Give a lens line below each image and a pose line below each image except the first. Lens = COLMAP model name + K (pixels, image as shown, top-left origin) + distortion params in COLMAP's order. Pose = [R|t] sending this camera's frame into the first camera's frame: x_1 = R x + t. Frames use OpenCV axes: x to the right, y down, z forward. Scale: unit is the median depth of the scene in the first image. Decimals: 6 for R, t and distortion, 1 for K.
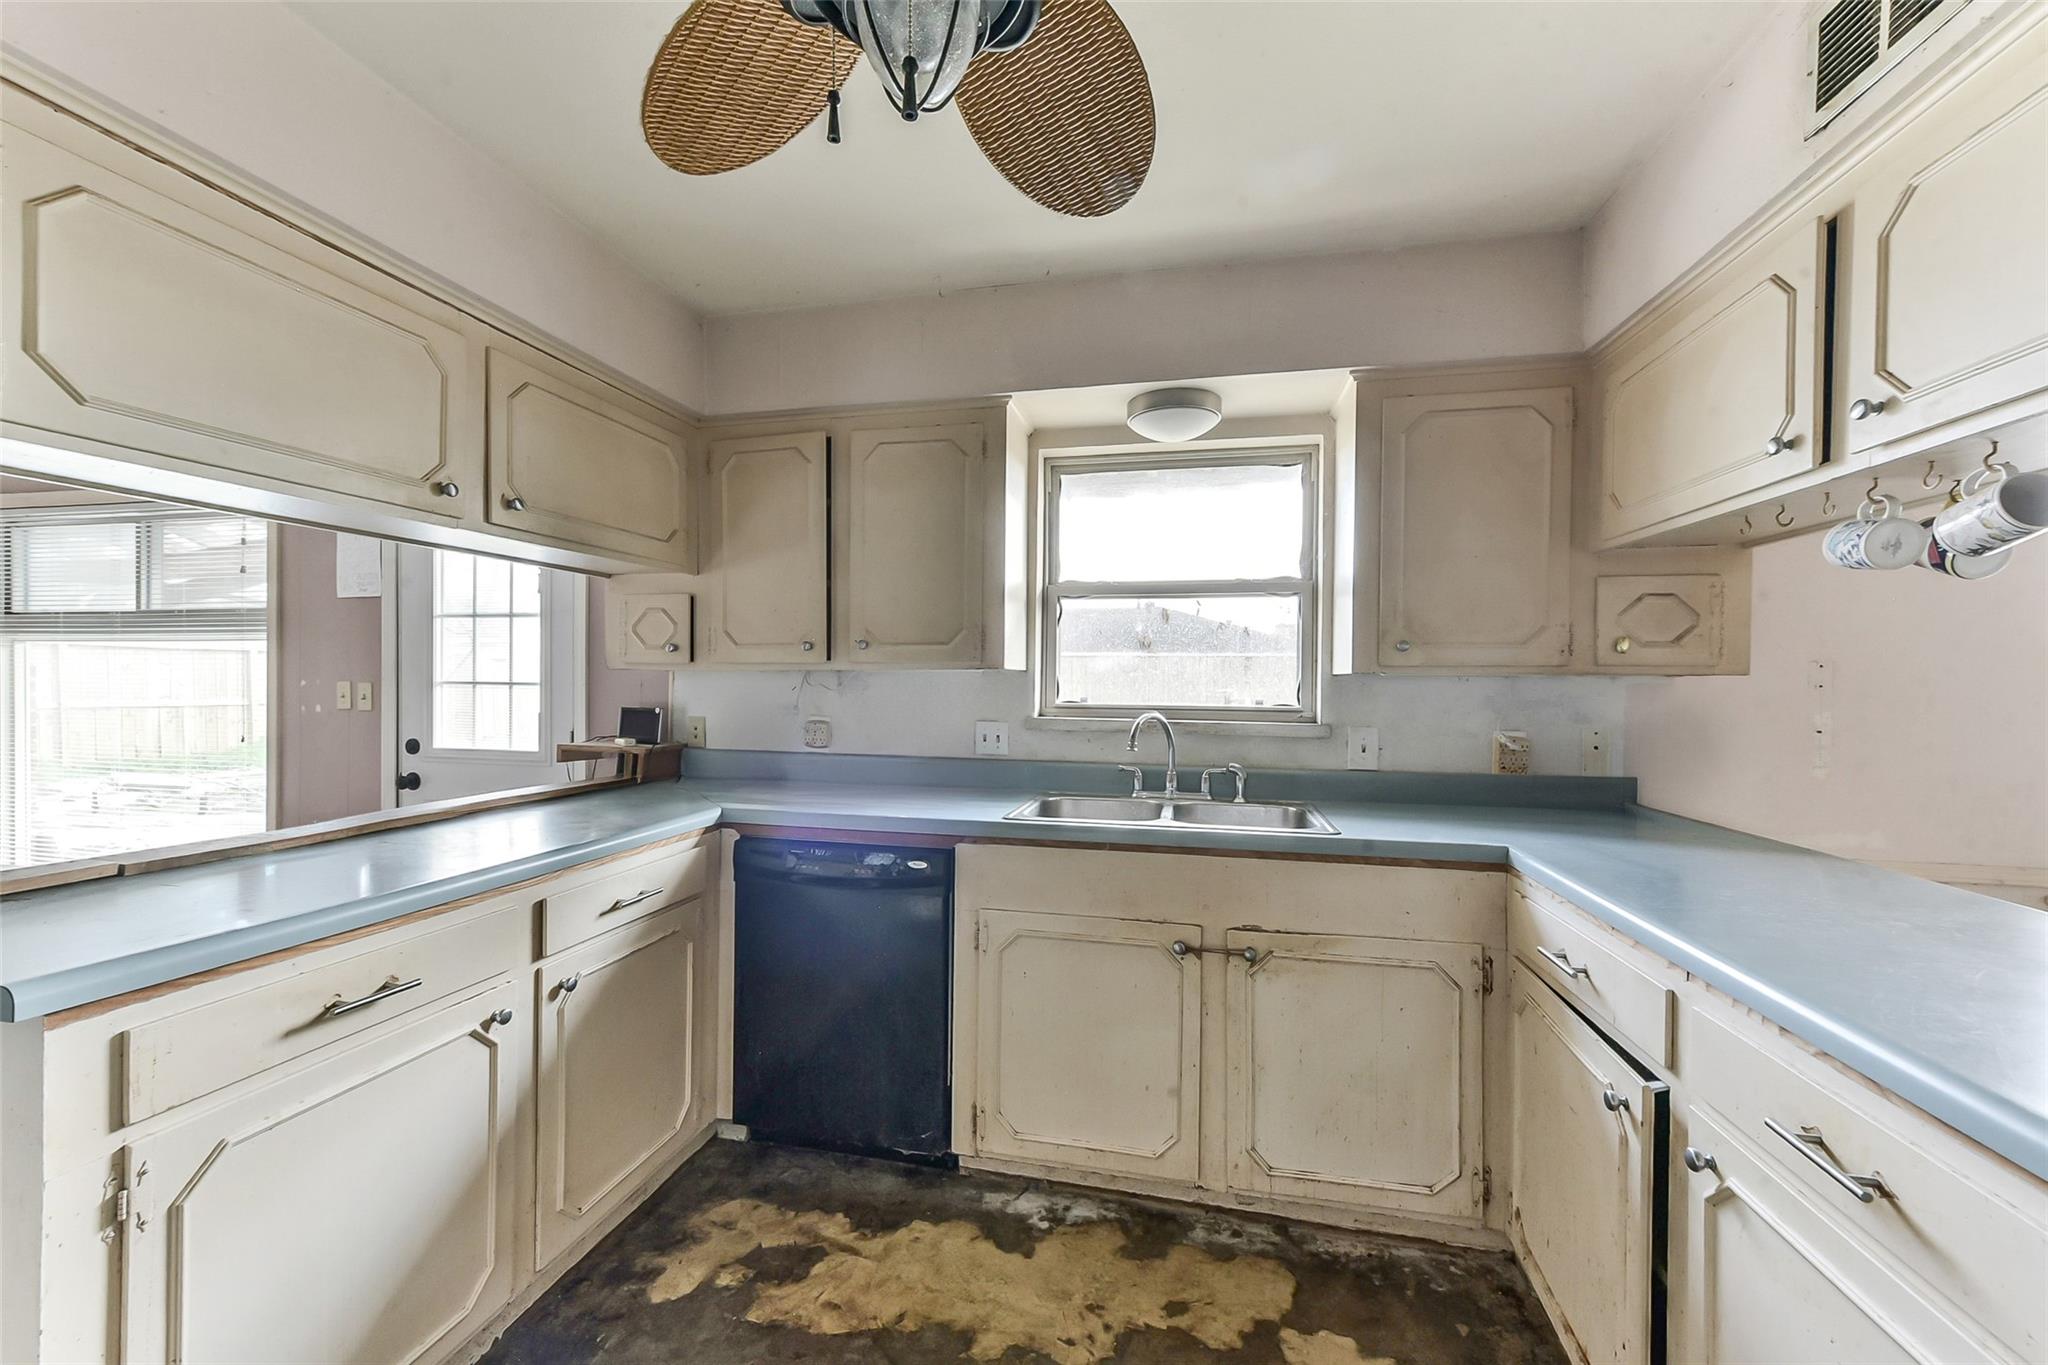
lens RADIAL K [[797.5, 0, 1024.1], [0, 797.5, 684.0], [0, 0, 1]] dist [0.006574, -0.000365]
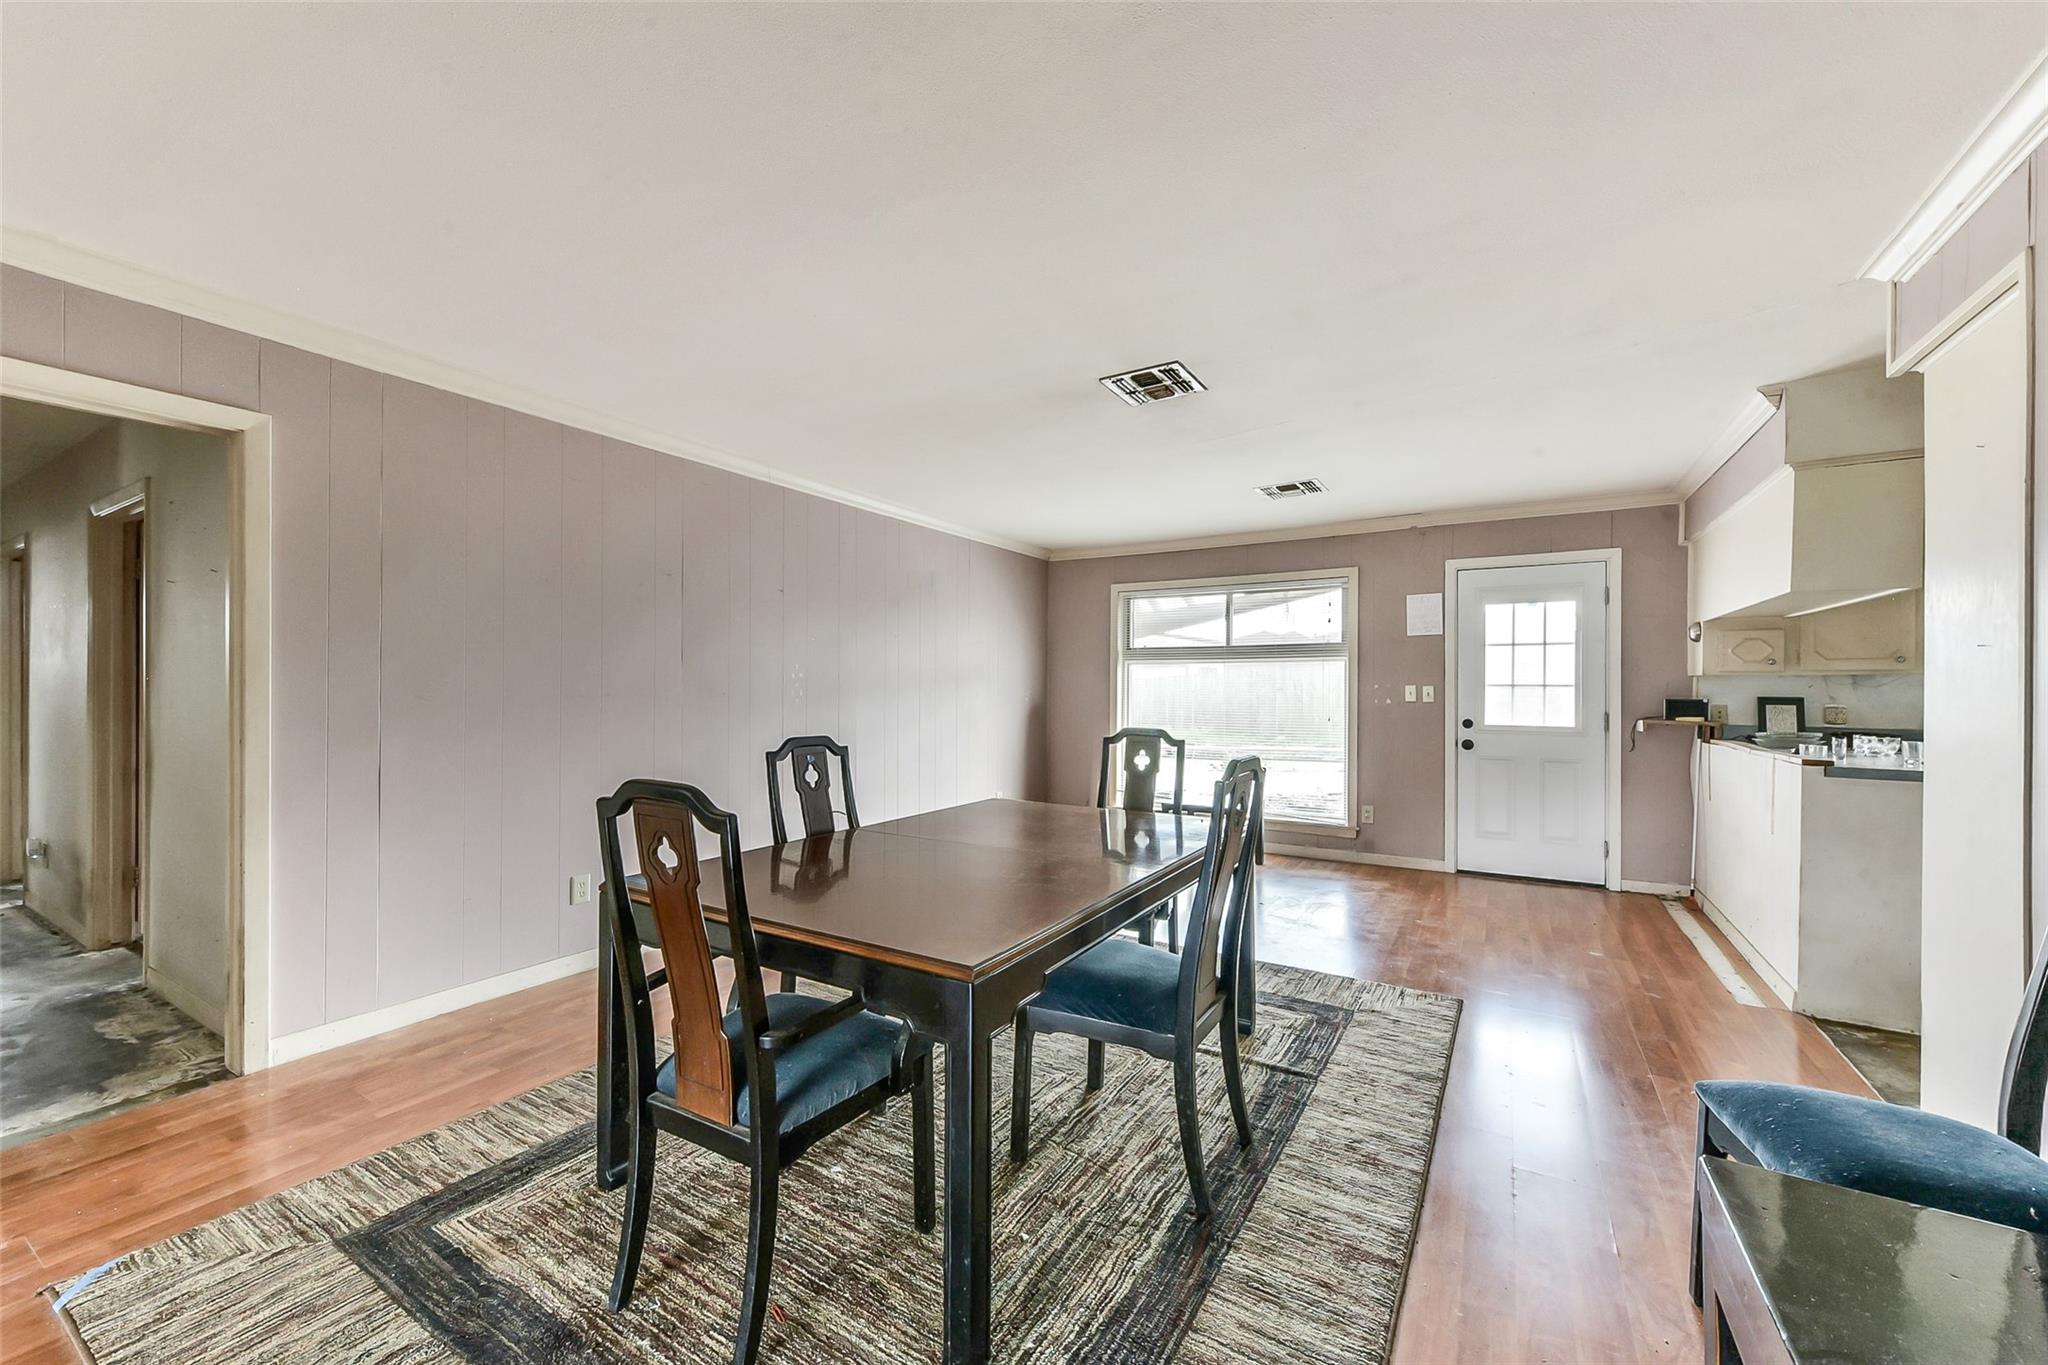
lens RADIAL K [[797.5, 0, 1029.2], [0, 797.5, 686.6], [0, 0, 1]] dist [0.006574, -0.000365]
pose [[0.947691, -0.008620, -0.319072, -1.105623], [0.006124, 0.999942, -0.008824, 0.009525], [0.319130, 0.006408, 0.947689, -0.883405]]
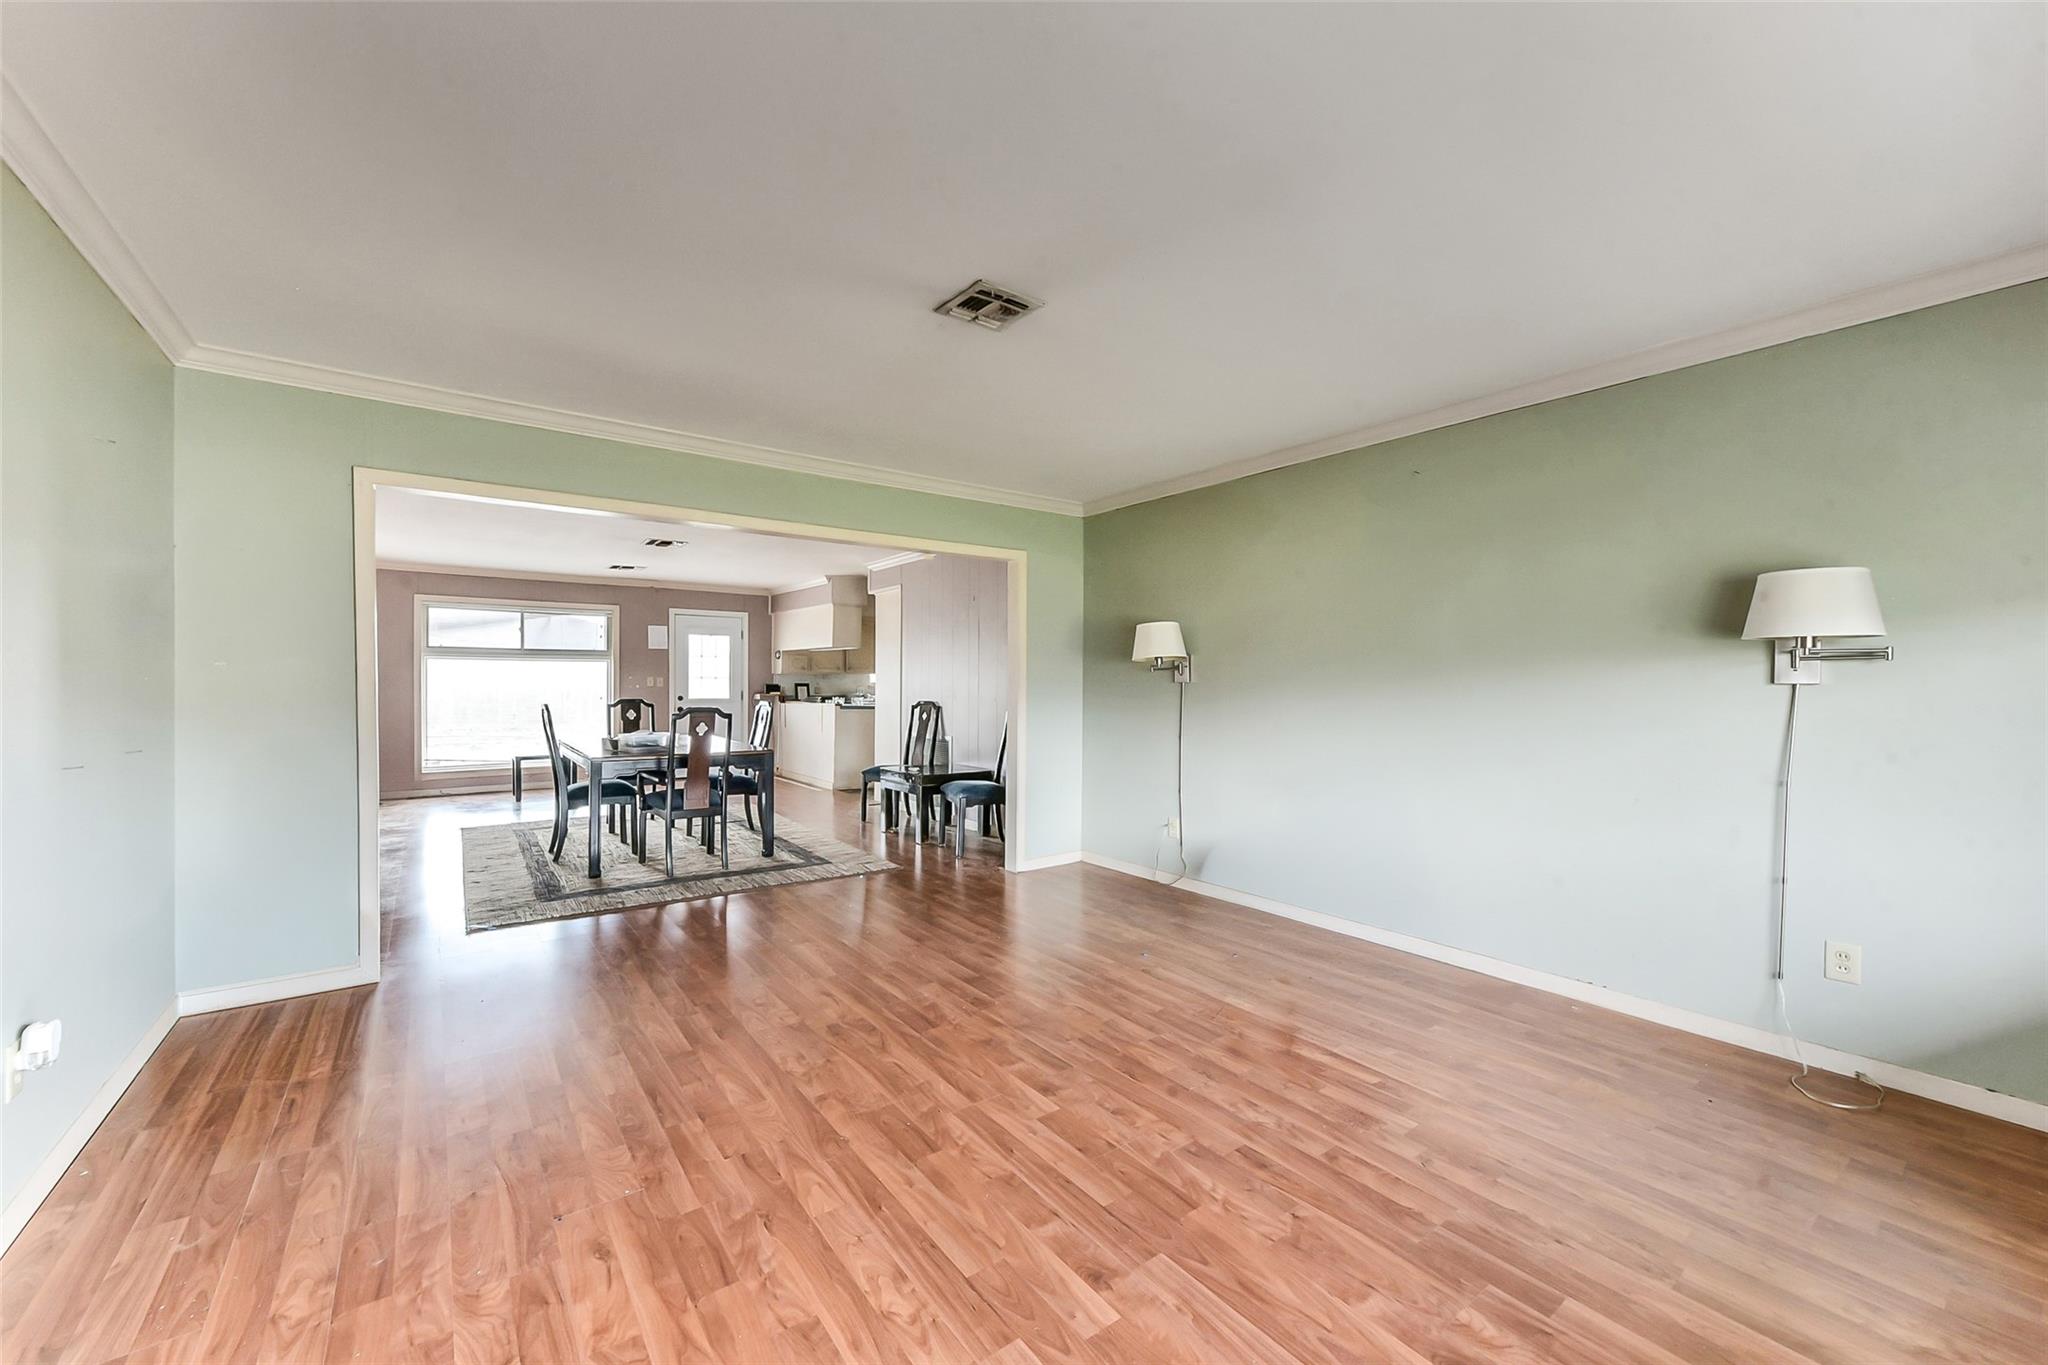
lens RADIAL K [[797.5, 0, 1023.8], [0, 797.5, 688.1], [0, 0, 1]] dist [0.006574, -0.000365]
pose [[0.654428, -0.011636, 0.756035, -2.242865], [0.003330, 0.999916, 0.012508, 0.004567], [-0.756117, -0.005668, 0.654412, -2.039801]]
